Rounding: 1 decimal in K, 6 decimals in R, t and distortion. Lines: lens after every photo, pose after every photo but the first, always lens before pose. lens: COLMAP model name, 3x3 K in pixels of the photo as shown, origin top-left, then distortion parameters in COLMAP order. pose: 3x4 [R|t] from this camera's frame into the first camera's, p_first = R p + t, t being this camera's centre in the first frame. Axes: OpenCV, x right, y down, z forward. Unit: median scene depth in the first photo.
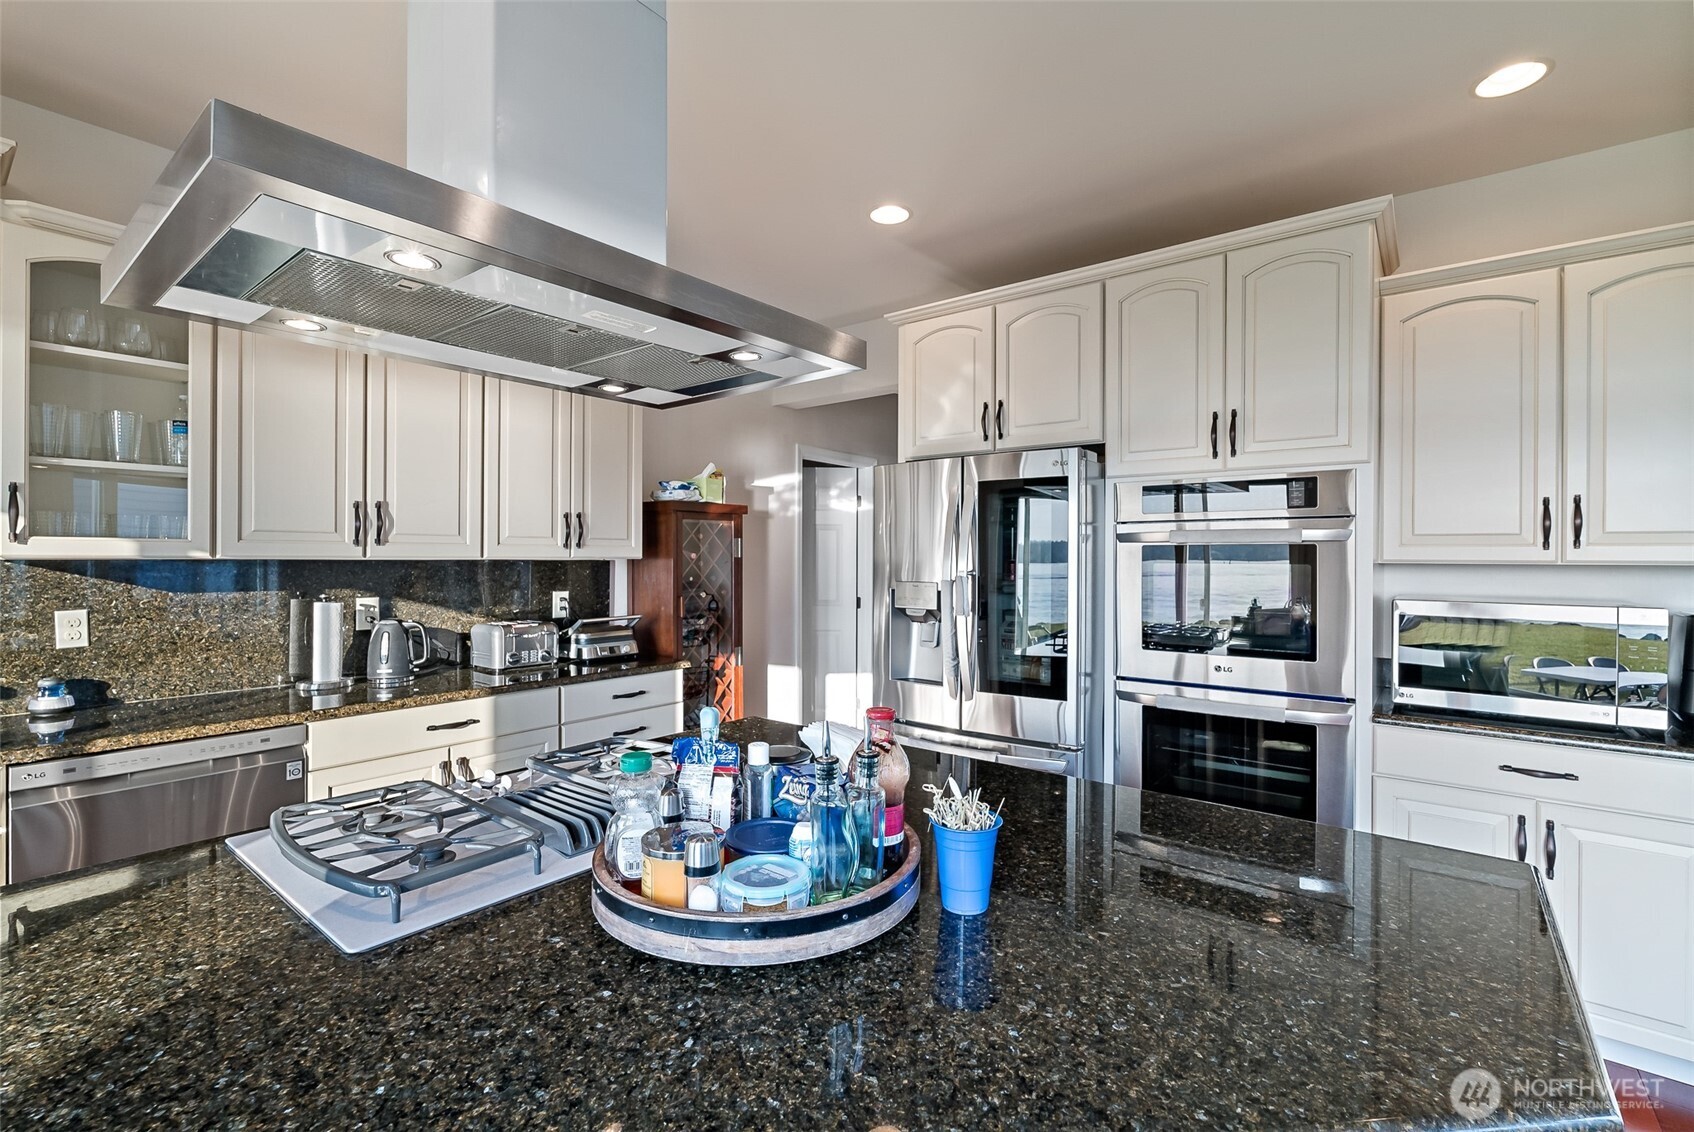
lens RADIAL K [[760.9, 0, 852.5], [0, 760.9, 559.6], [0, 0, 1]] dist [-0.000568, 0.000749]
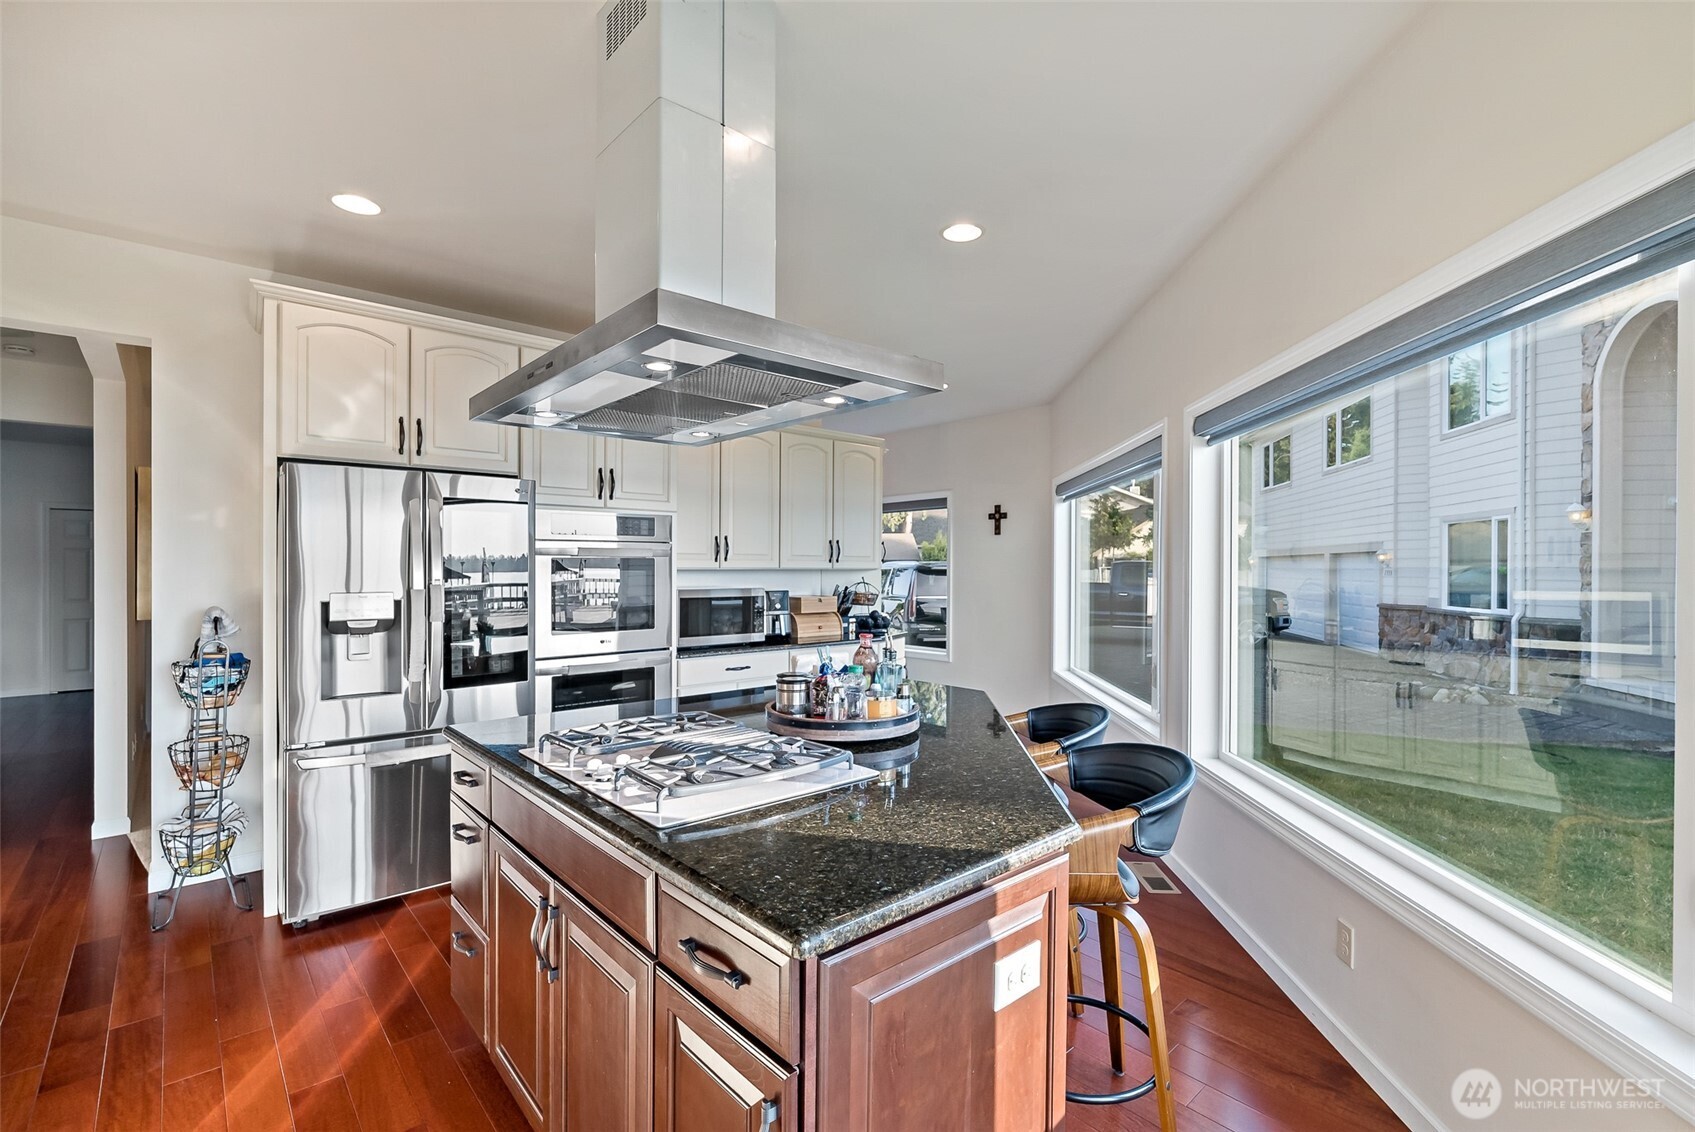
lens RADIAL K [[761.3, 0, 845.6], [0, 761.3, 568.9], [0, 0, 1]] dist [-0.000568, 0.000749]
pose [[0.167965, -0.003912, 0.985785, -0.762867], [0.002029, 0.999991, 0.003623, -0.001595], [-0.985791, 0.001391, 0.167971, 0.235314]]
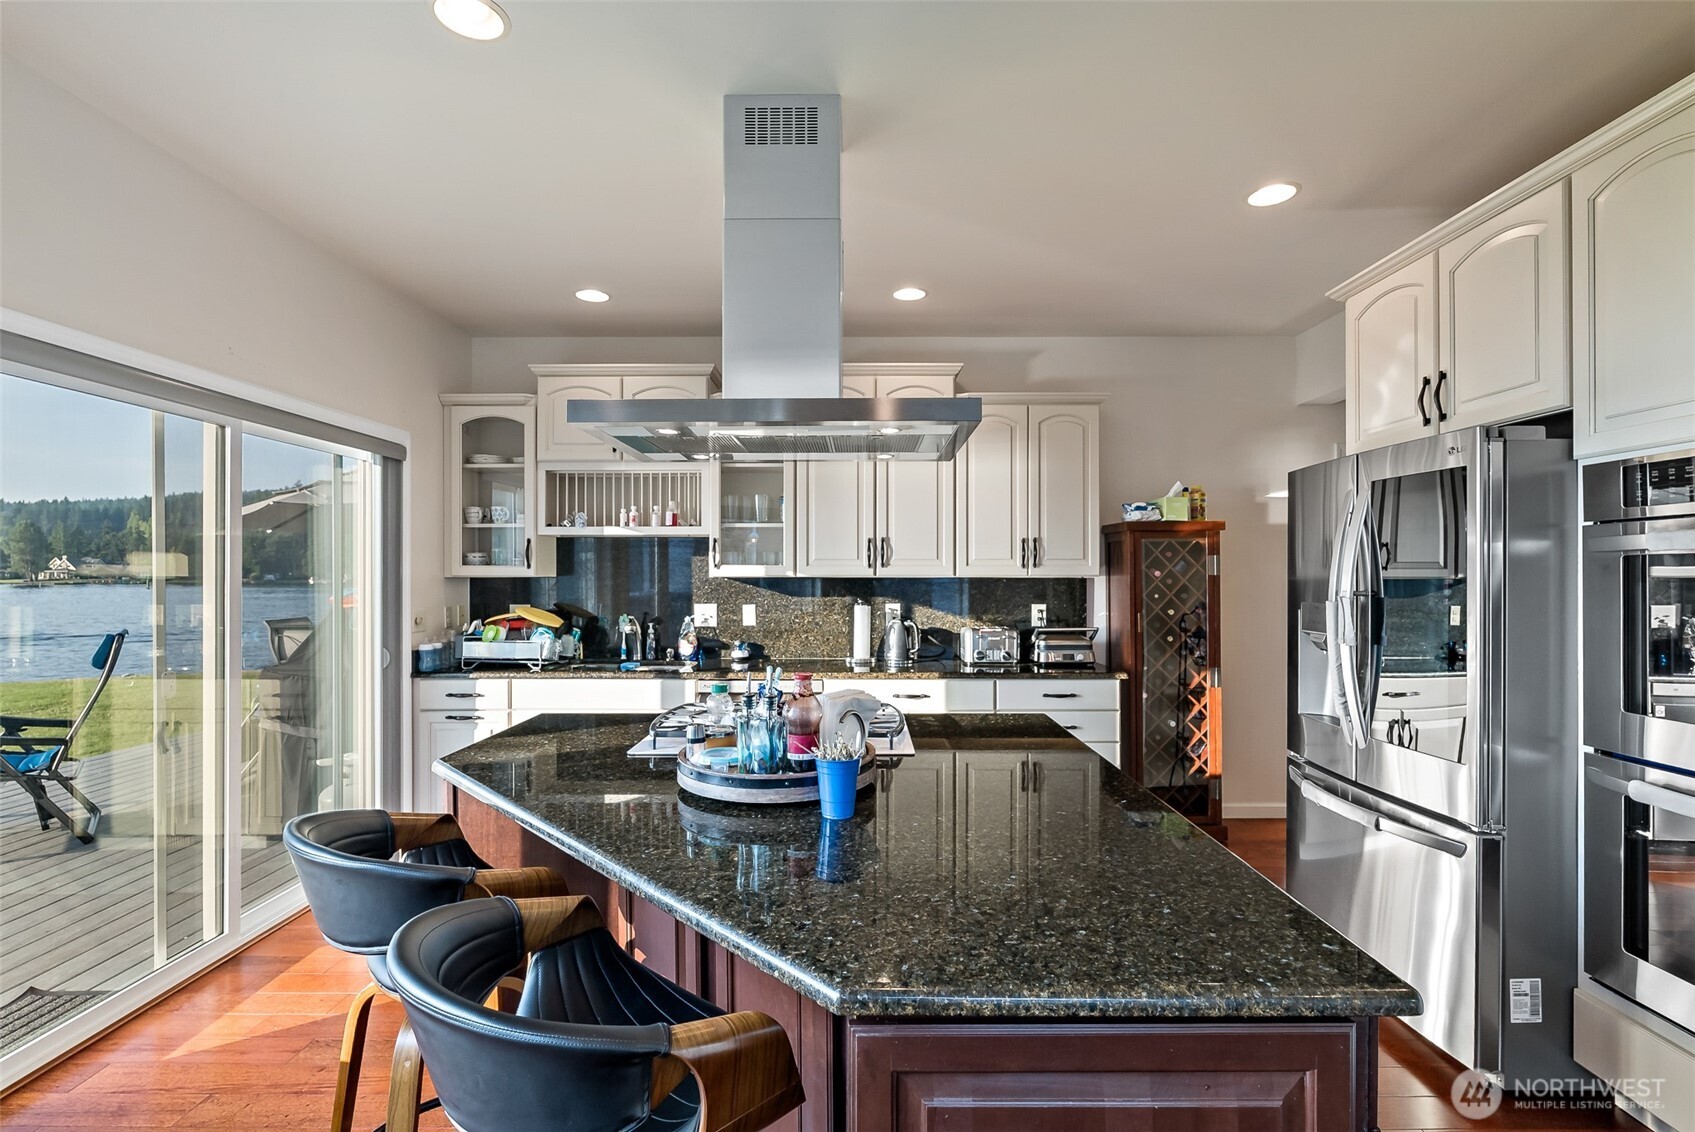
lens RADIAL K [[761.3, 0, 844.3], [0, 761.3, 571.4], [0, 0, 1]] dist [-0.000568, 0.000749]
pose [[0.609423, -0.007470, -0.792810, 0.433331], [-0.000628, 0.999951, -0.009904, 0.002992], [0.792845, 0.006534, 0.609388, 0.046406]]
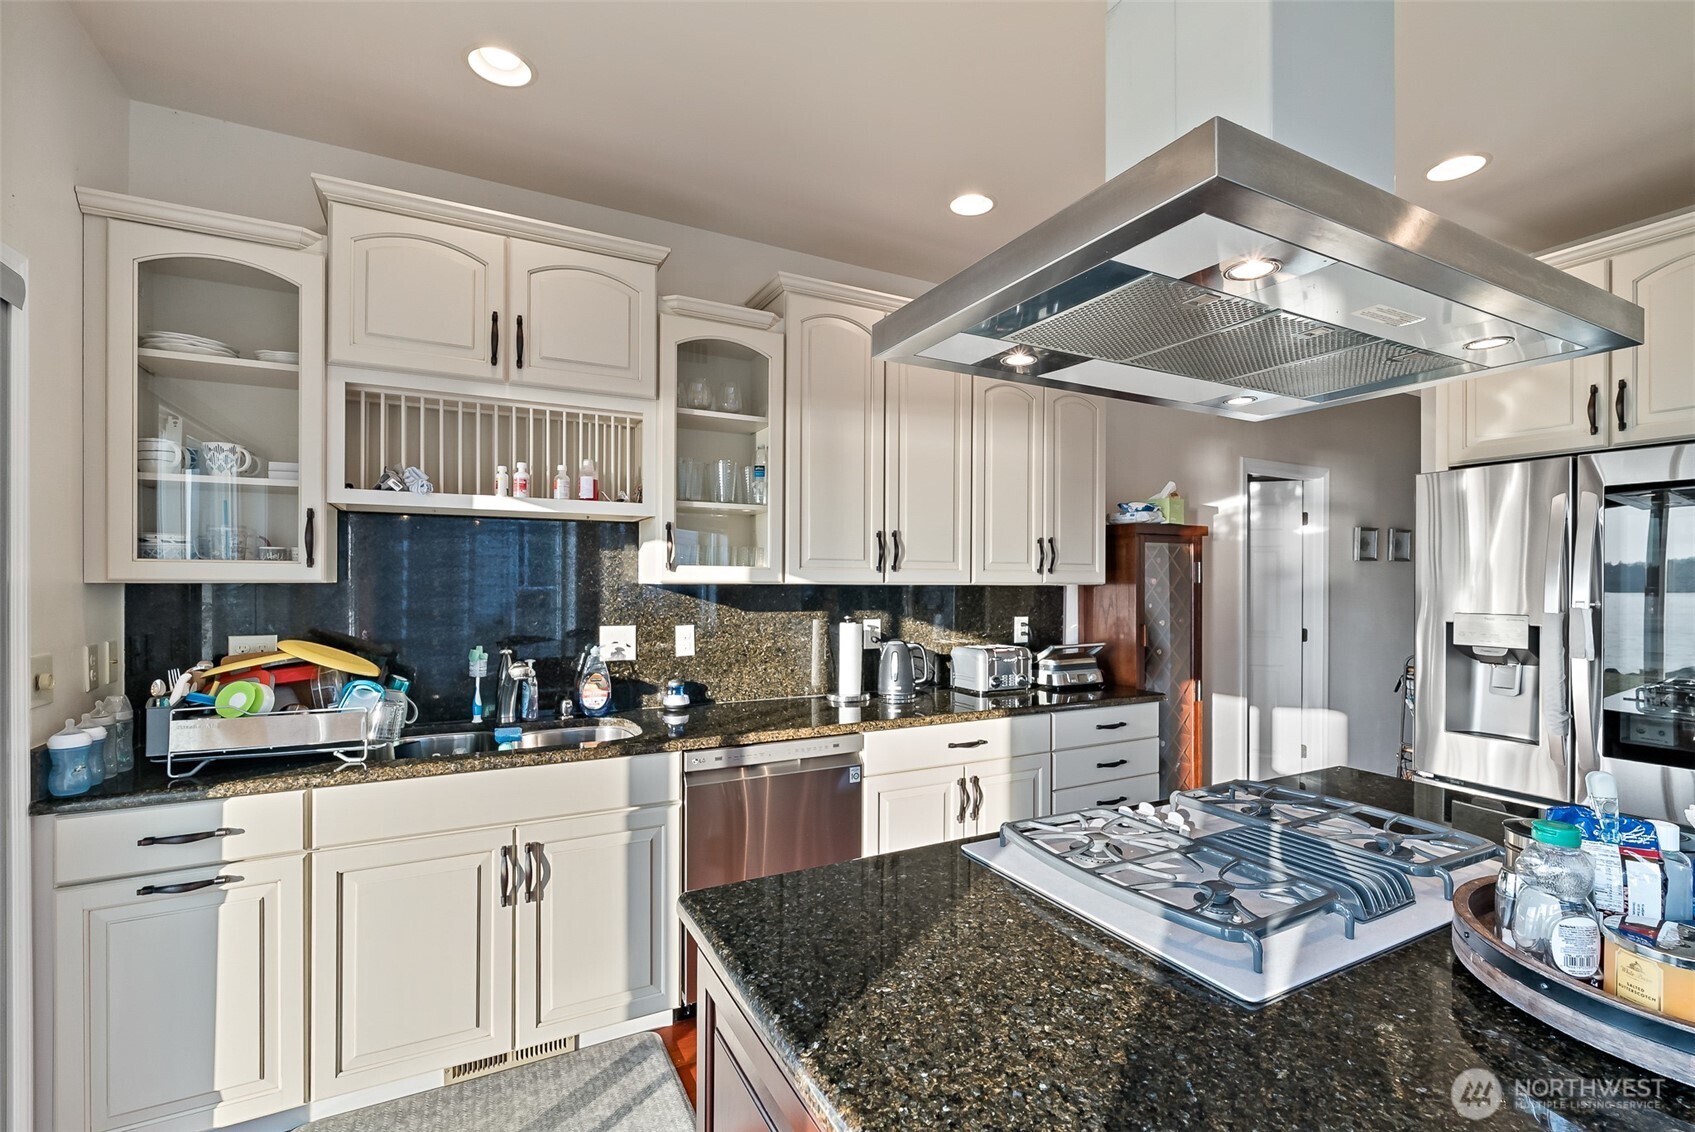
lens RADIAL K [[761.3, 0, 848.3], [0, 761.3, 579.7], [0, 0, 1]] dist [-0.000568, 0.000749]
pose [[0.917102, -0.001331, -0.398651, -0.223682], [-0.002205, 0.999962, -0.008411, 0.001989], [0.398647, 0.008593, 0.917064, -0.016868]]
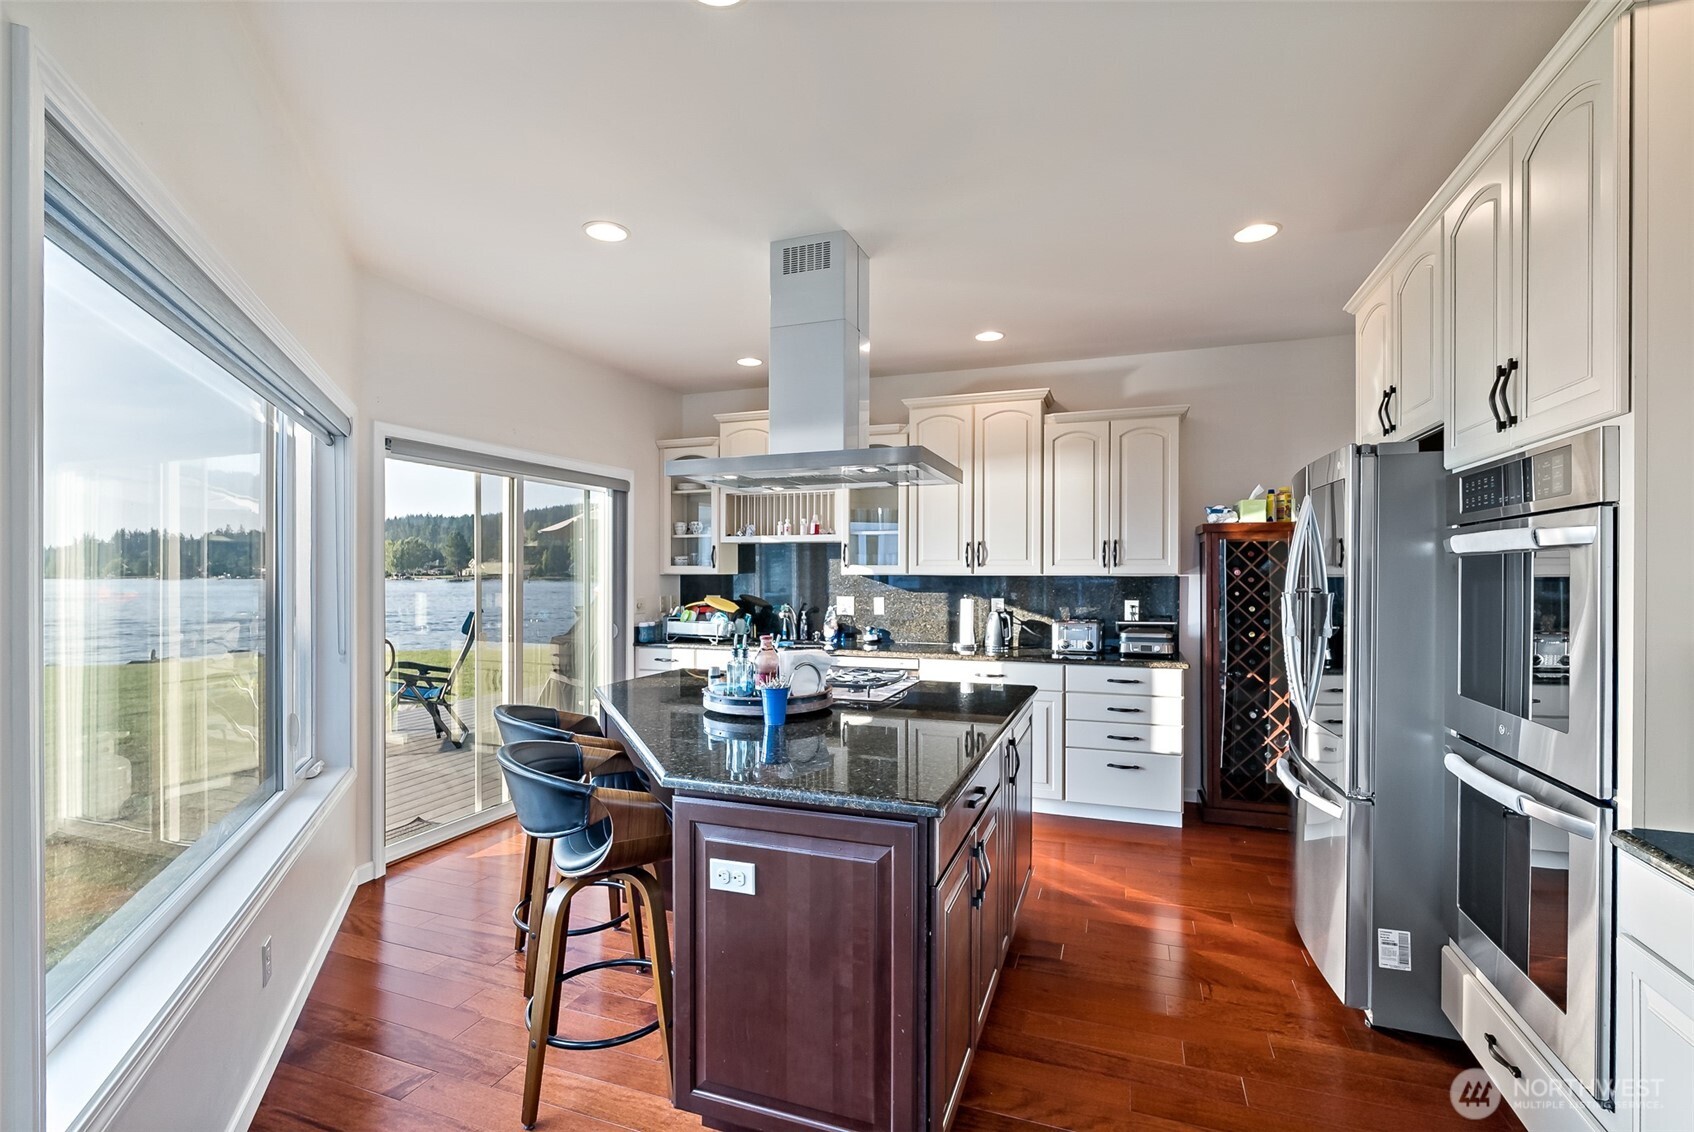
lens RADIAL K [[760.9, 0, 850.6], [0, 760.9, 569.3], [0, 0, 1]] dist [-0.000568, 0.000749]
pose [[0.307070, -0.007428, -0.951658, 0.813989], [-0.003679, 0.999953, -0.008992, 0.002777], [0.951680, 0.006263, 0.307028, 0.177251]]
